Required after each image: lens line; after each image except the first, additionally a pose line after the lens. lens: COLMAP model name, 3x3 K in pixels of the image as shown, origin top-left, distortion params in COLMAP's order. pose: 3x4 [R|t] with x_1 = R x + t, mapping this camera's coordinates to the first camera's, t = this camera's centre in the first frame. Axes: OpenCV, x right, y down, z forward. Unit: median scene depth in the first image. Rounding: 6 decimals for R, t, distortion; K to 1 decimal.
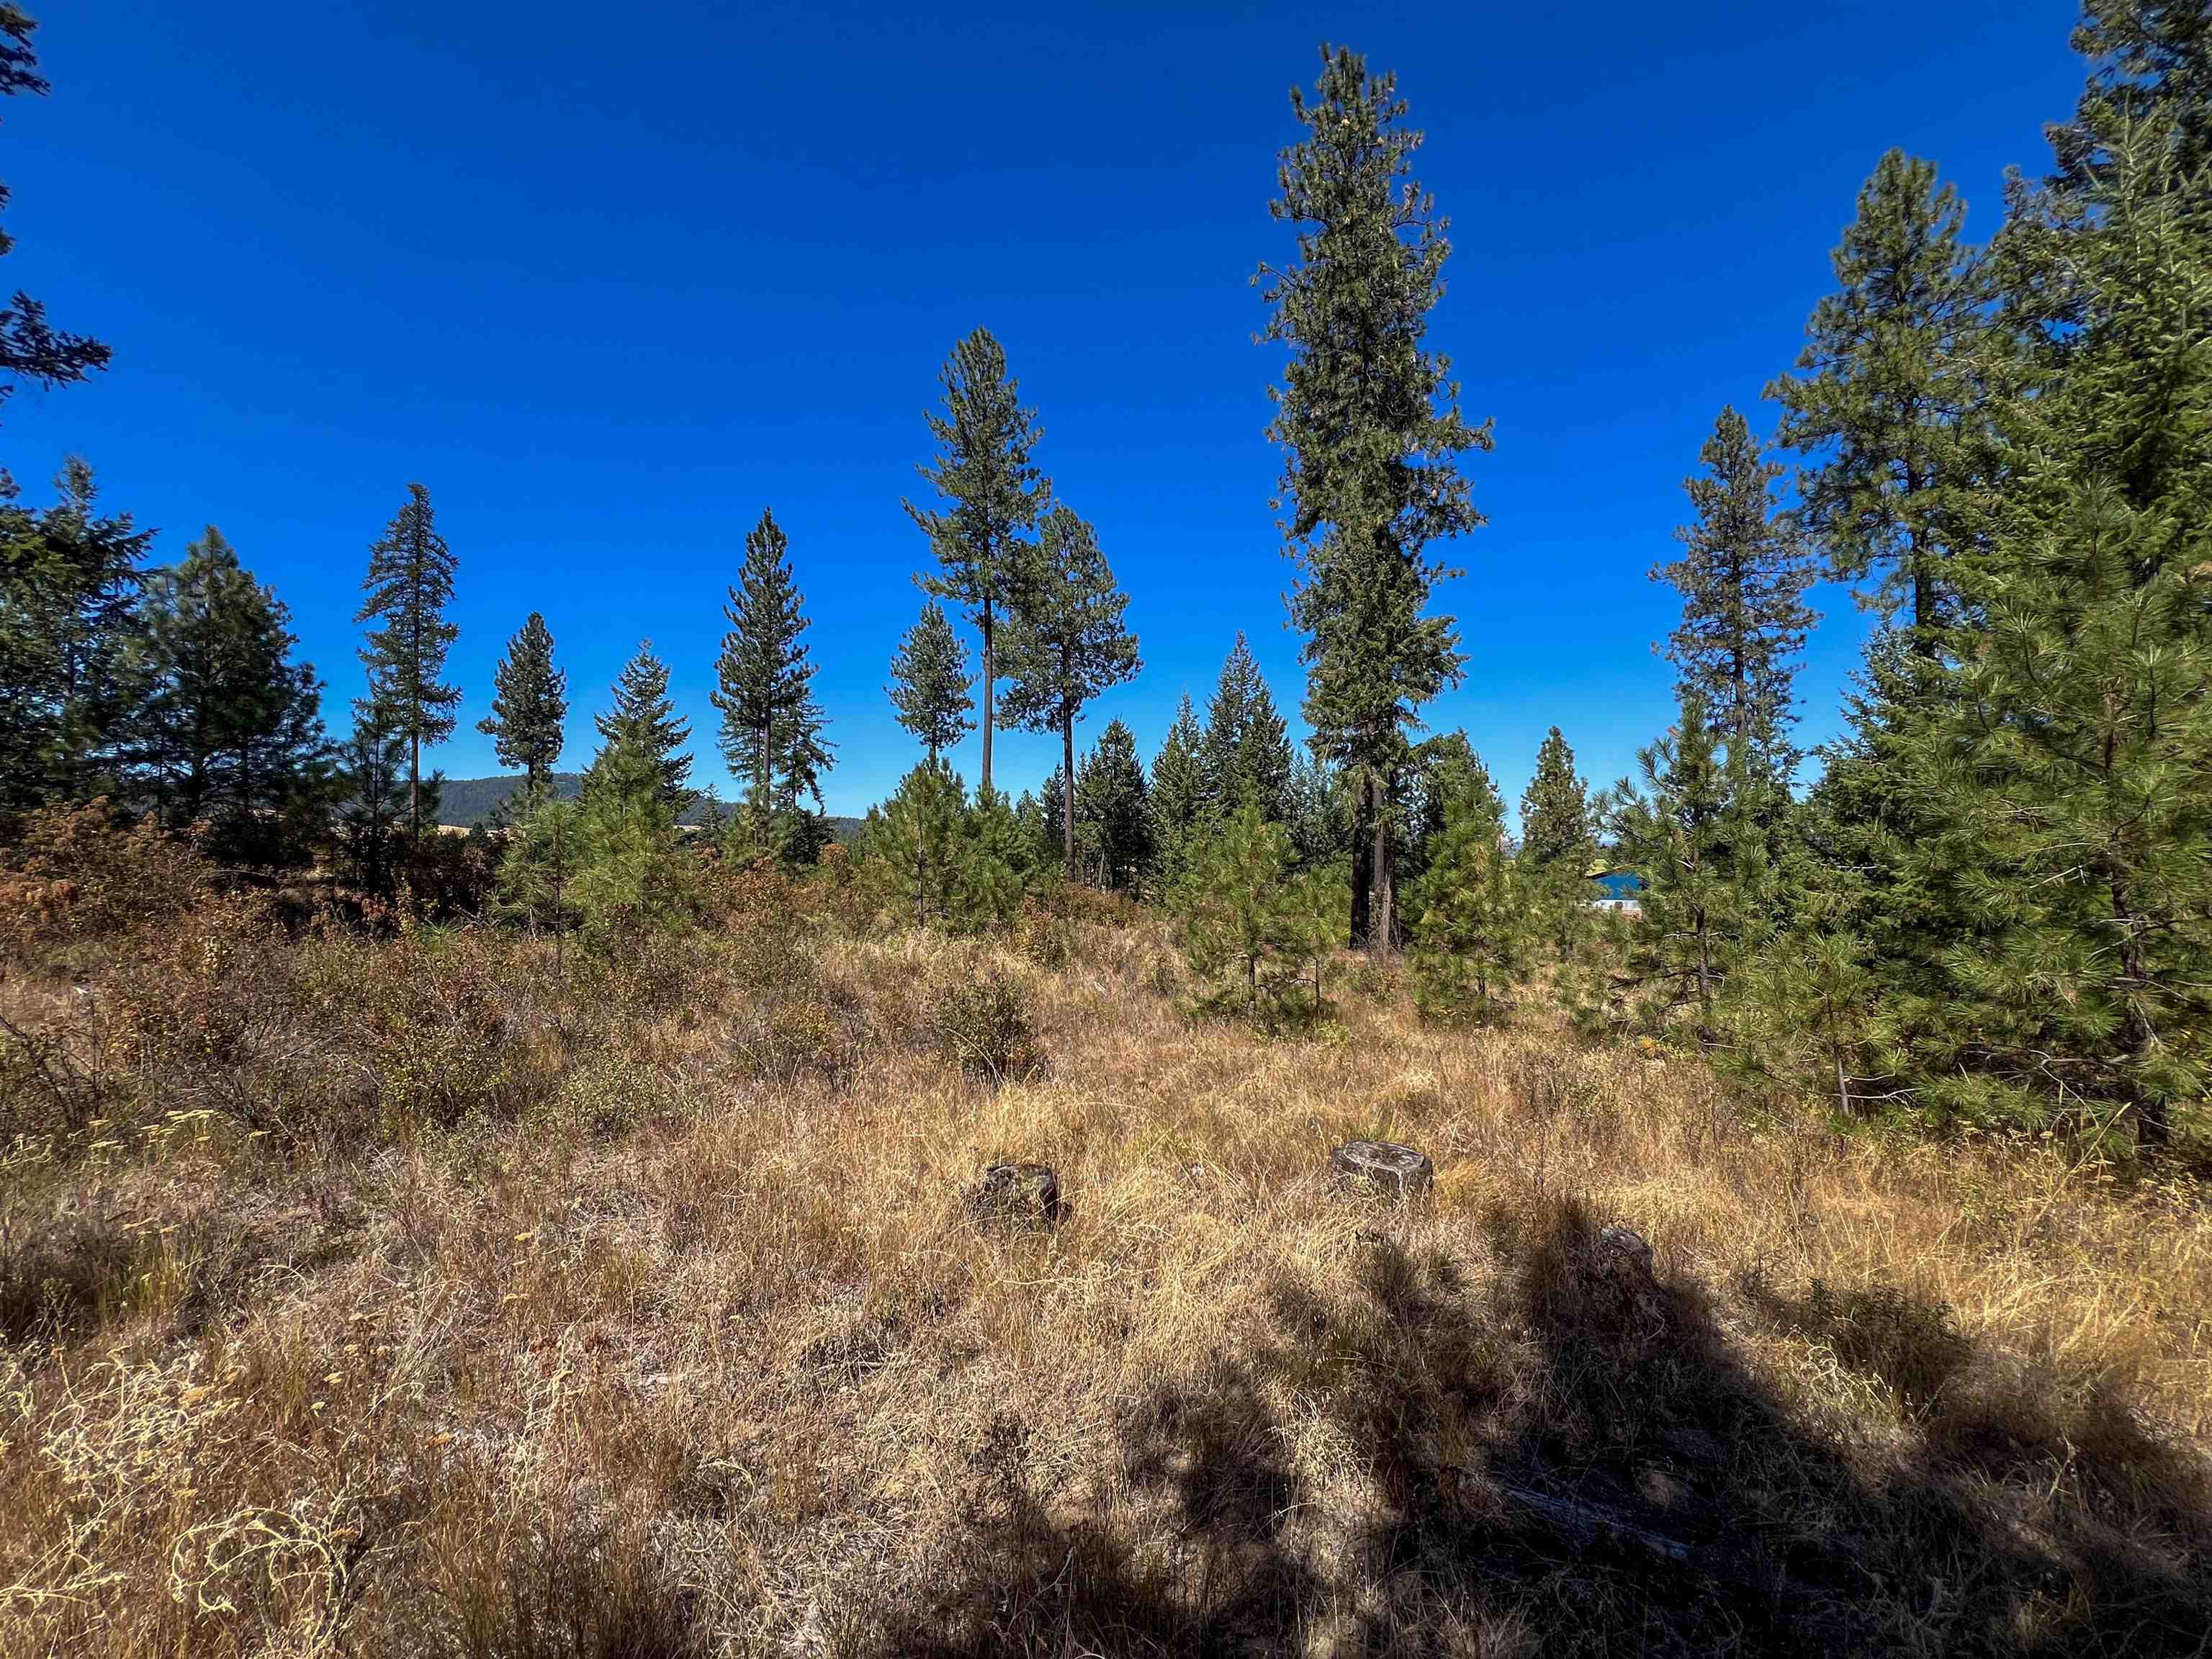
lens RADIAL K [[890.8, 0, 1094.5], [0, 890.8, 821.4], [0, 0, 1]] dist [-0.001855, 0.000872]
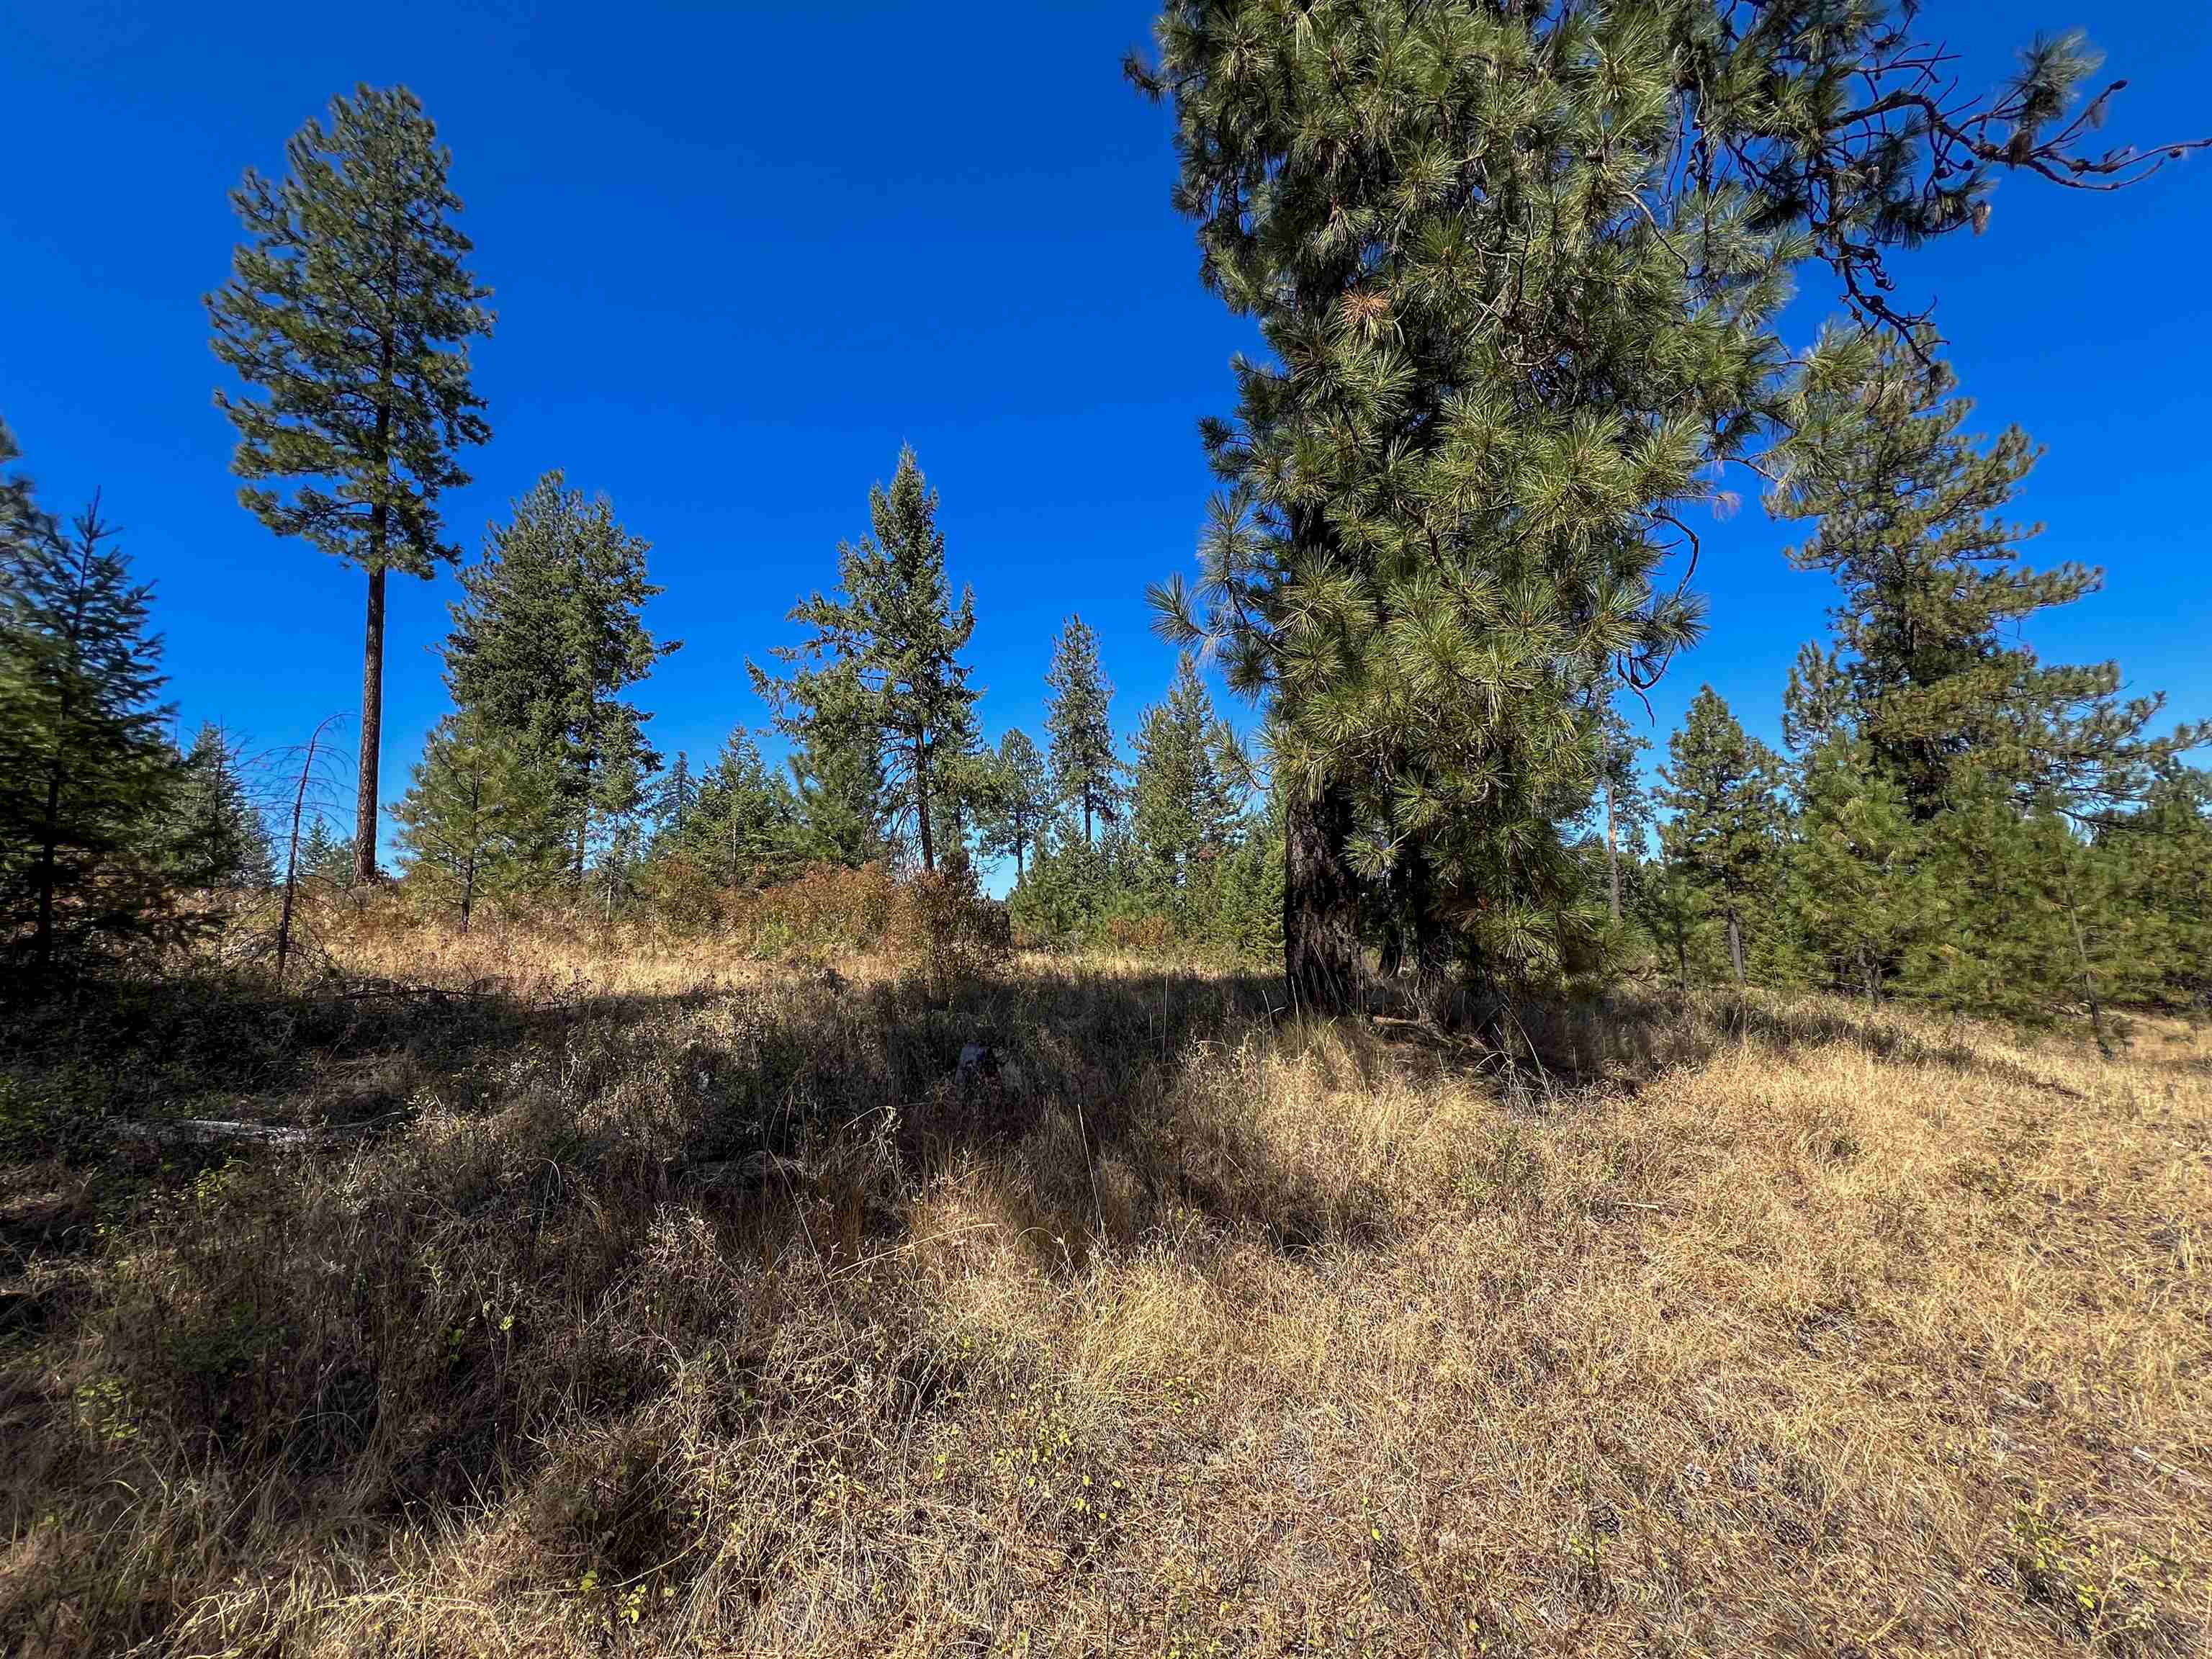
lens RADIAL K [[890.8, 0, 1108.7], [0, 890.8, 832.8], [0, 0, 1]] dist [-0.001855, 0.000872]
pose [[0.998597, -0.029657, -0.043858, 0.213222], [0.026368, 0.996927, -0.073768, -0.014890], [0.045911, 0.072508, 0.996311, -0.700047]]
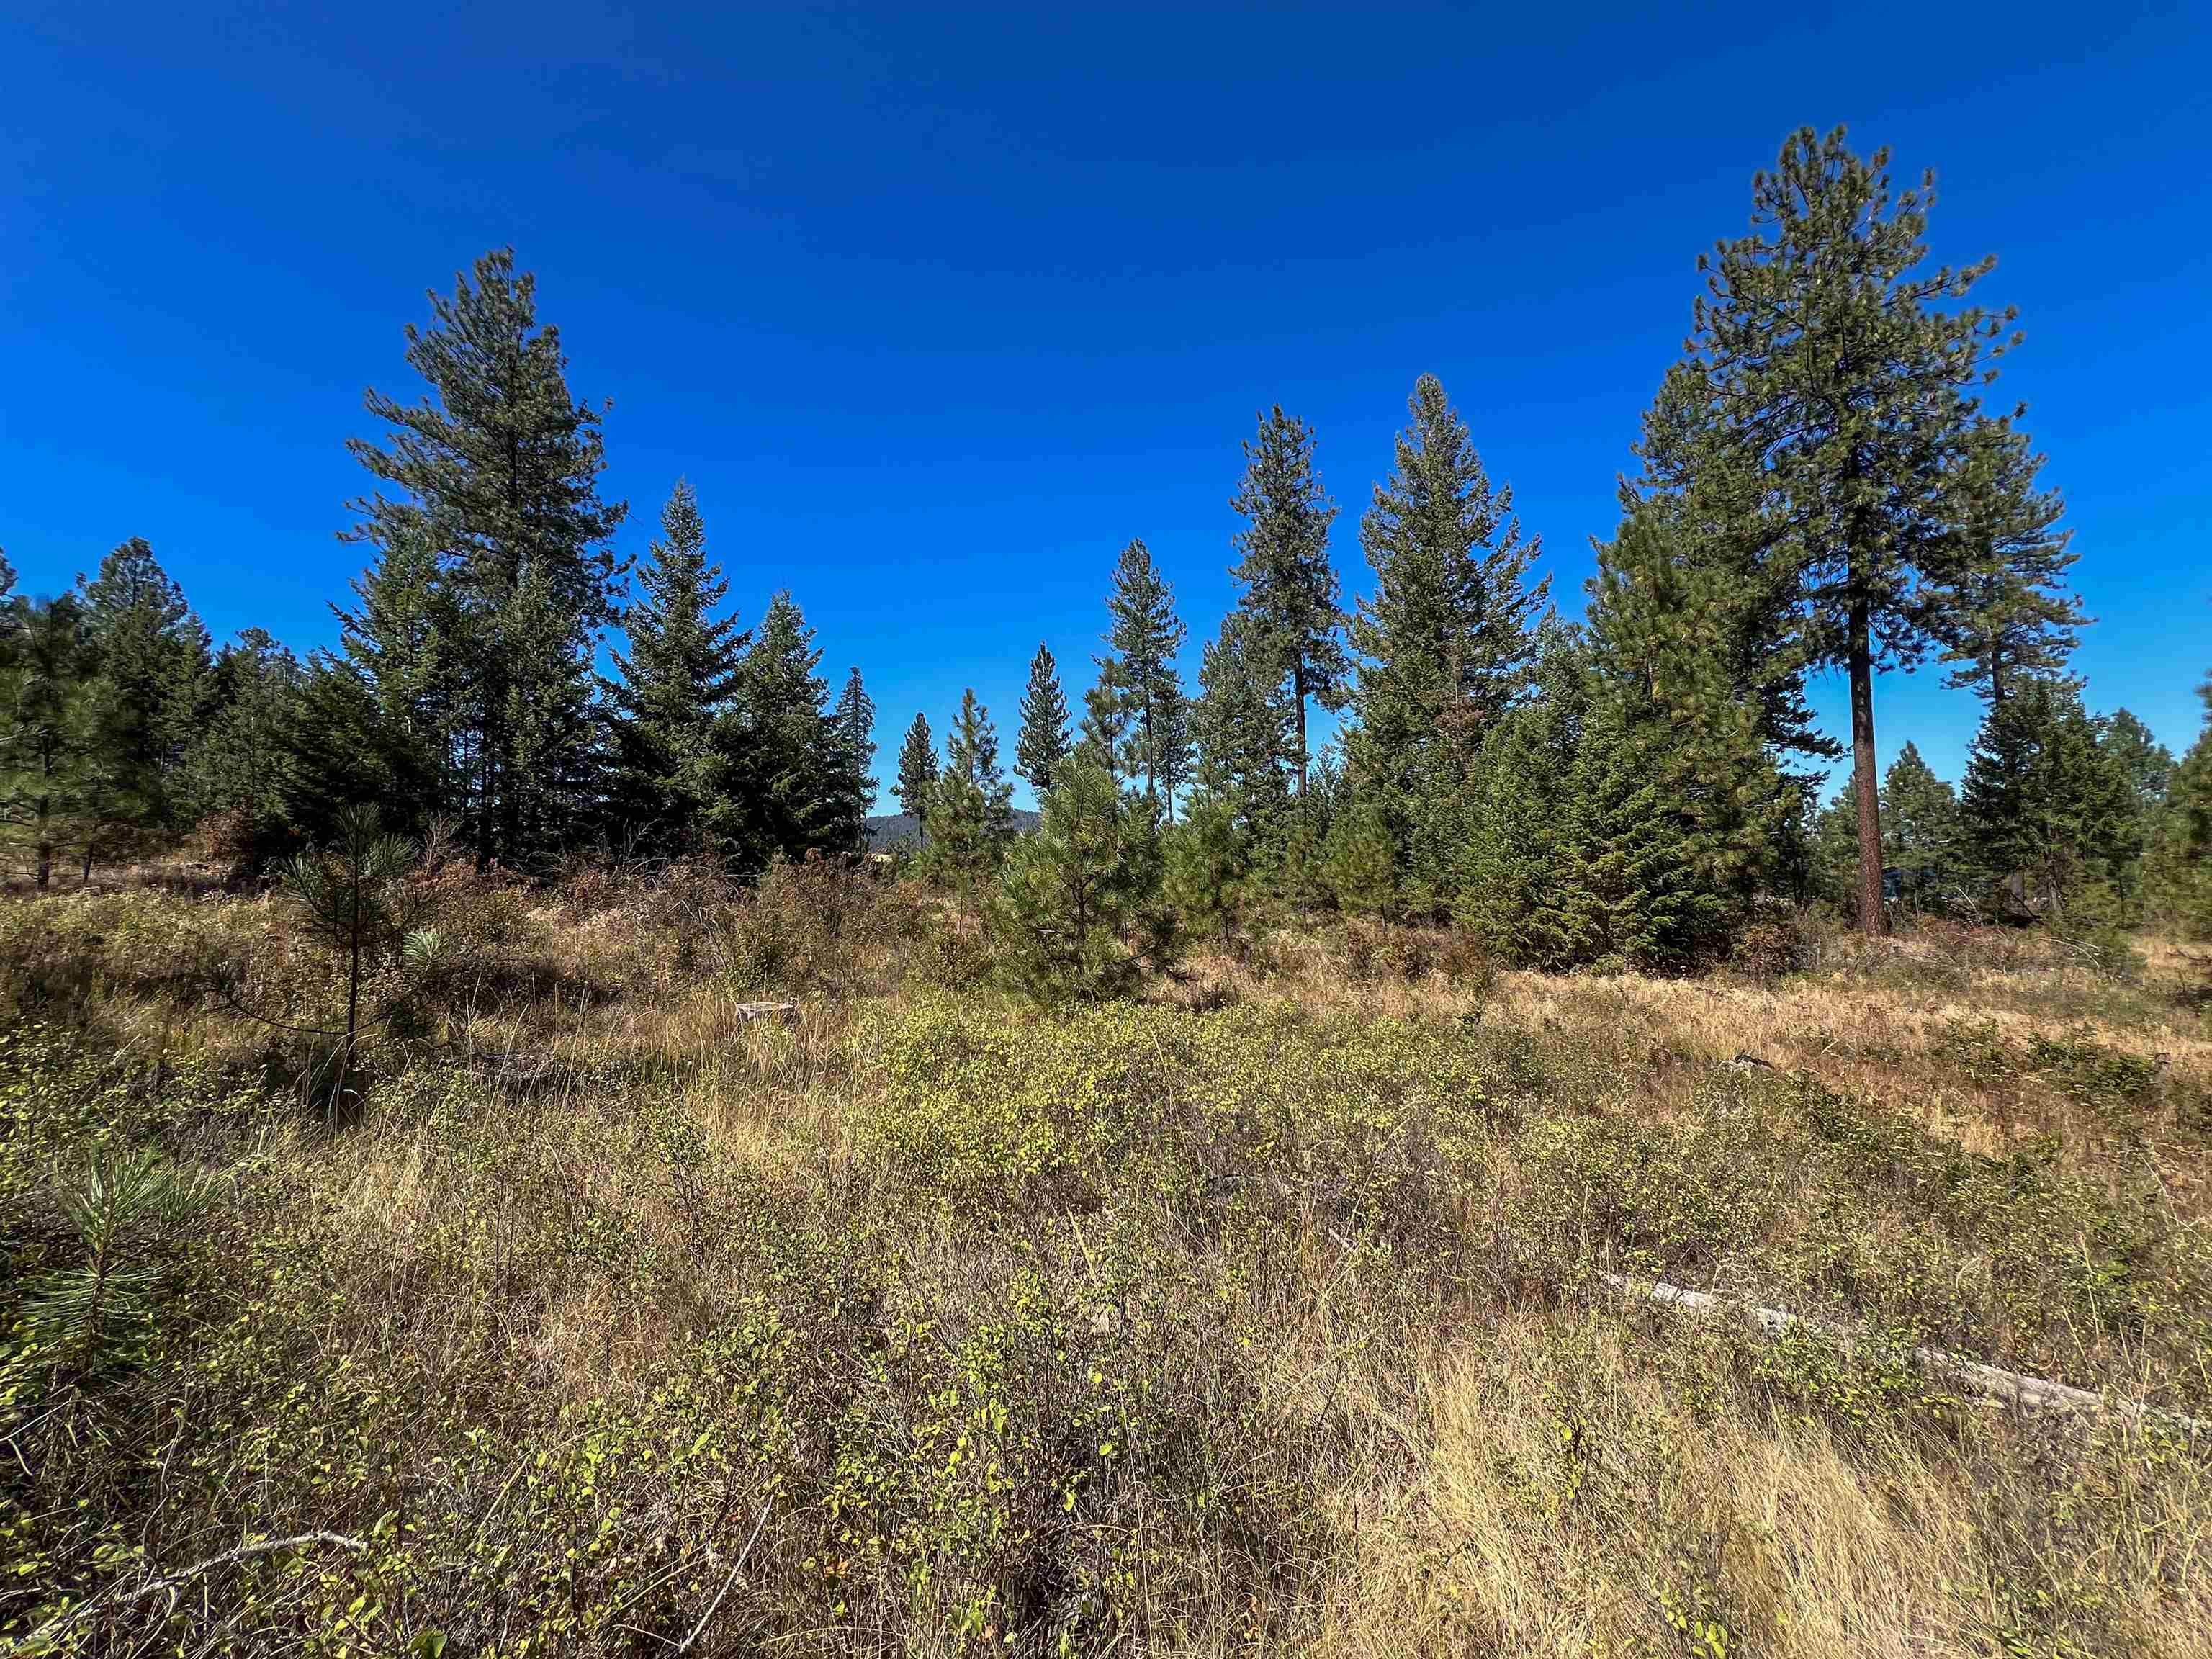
lens RADIAL K [[890.8, 0, 1109.2], [0, 890.8, 829.2], [0, 0, 1]] dist [-0.001855, 0.000872]
pose [[0.930543, -0.045977, -0.363285, 0.259807], [0.044442, 0.998933, -0.012587, -0.005568], [0.363475, -0.004433, 0.931593, -0.357351]]
